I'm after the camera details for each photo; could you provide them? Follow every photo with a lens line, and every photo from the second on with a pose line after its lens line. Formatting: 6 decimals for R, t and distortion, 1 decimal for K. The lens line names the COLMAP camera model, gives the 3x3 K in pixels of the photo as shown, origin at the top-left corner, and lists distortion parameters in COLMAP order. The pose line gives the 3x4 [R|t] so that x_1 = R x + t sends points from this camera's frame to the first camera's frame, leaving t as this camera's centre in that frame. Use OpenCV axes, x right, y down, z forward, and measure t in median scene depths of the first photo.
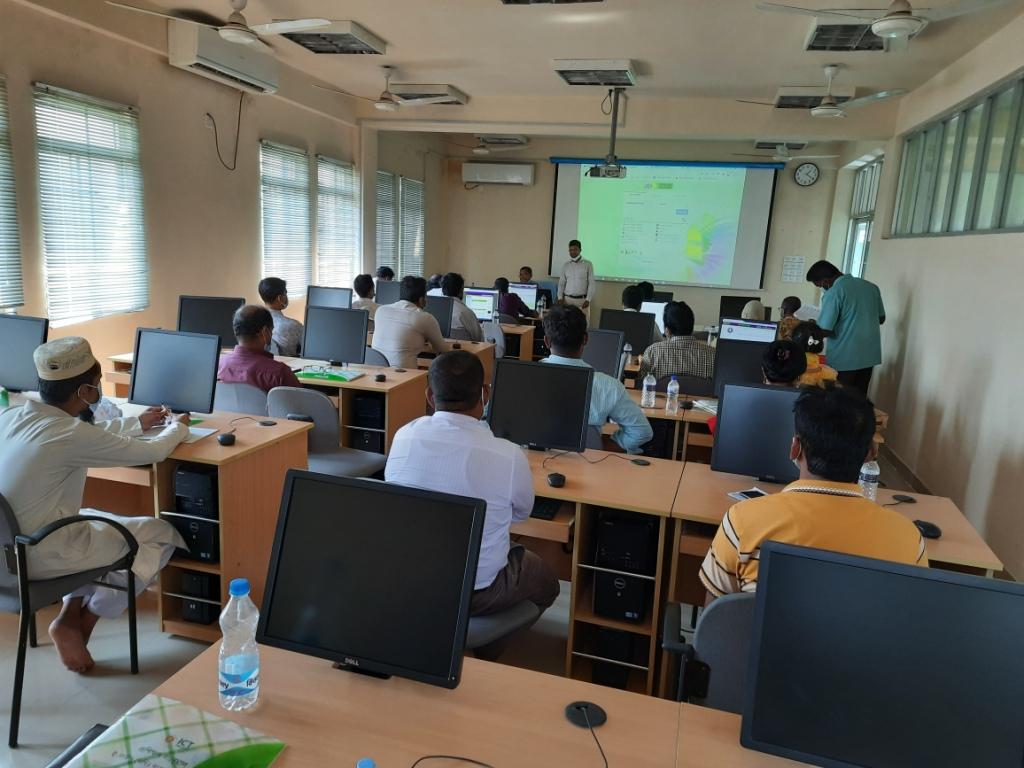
lens RADIAL K [[780.3, 0, 518.0], [0, 780.3, 382.3], [0, 0, 1]] dist [0.160683, -0.145406]
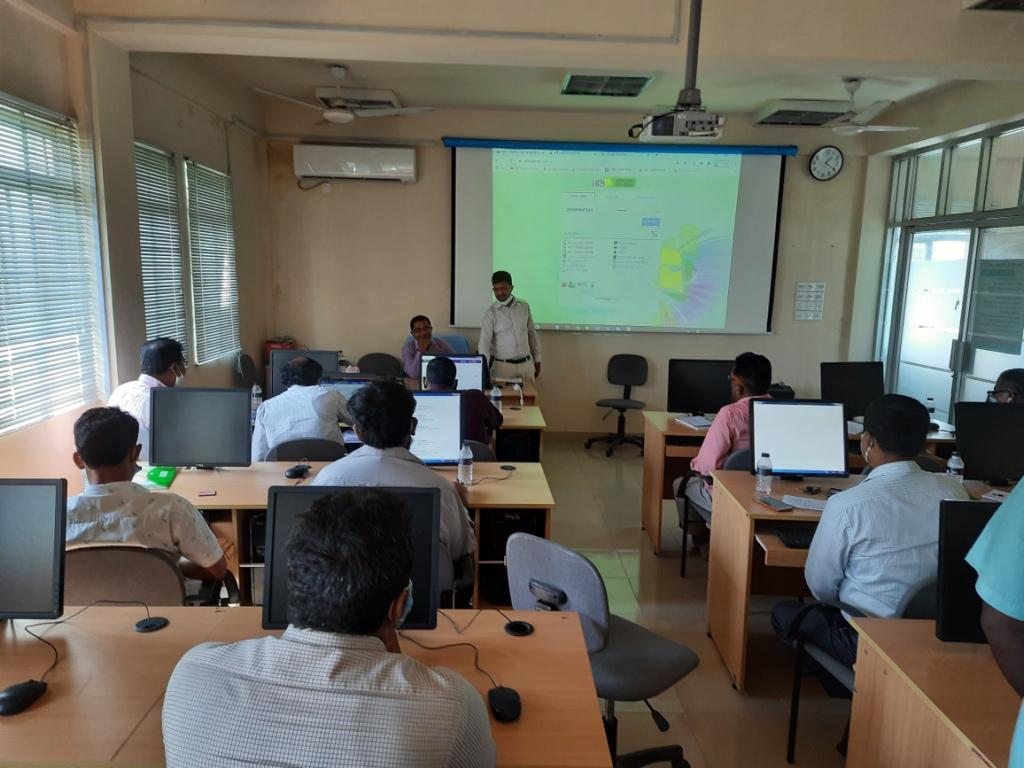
lens RADIAL K [[780.3, 0, 518.0], [0, 780.3, 382.3], [0, 0, 1]] dist [0.160683, -0.145406]
pose [[0.965578, -0.069710, 0.250599, -0.074312], [0.075410, 0.997065, -0.013205, -0.084188], [-0.248943, 0.031648, 0.968001, 0.407450]]
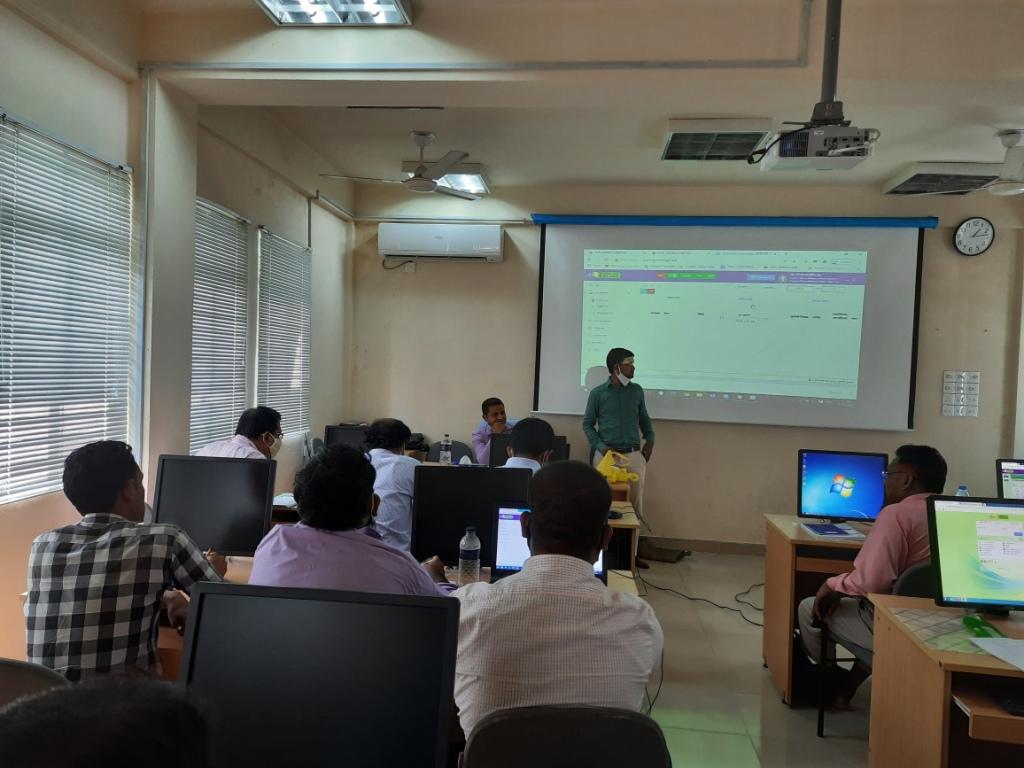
lens RADIAL K [[785.9, 0, 512.0], [0, 785.9, 384.0], [0, 0, 1]] dist [0.144080, -0.151094]
pose [[0.991059, -0.021372, 0.131699, -0.055460], [0.041167, 0.987908, -0.149476, -0.076659], [-0.126912, 0.153562, 0.979955, 0.470207]]
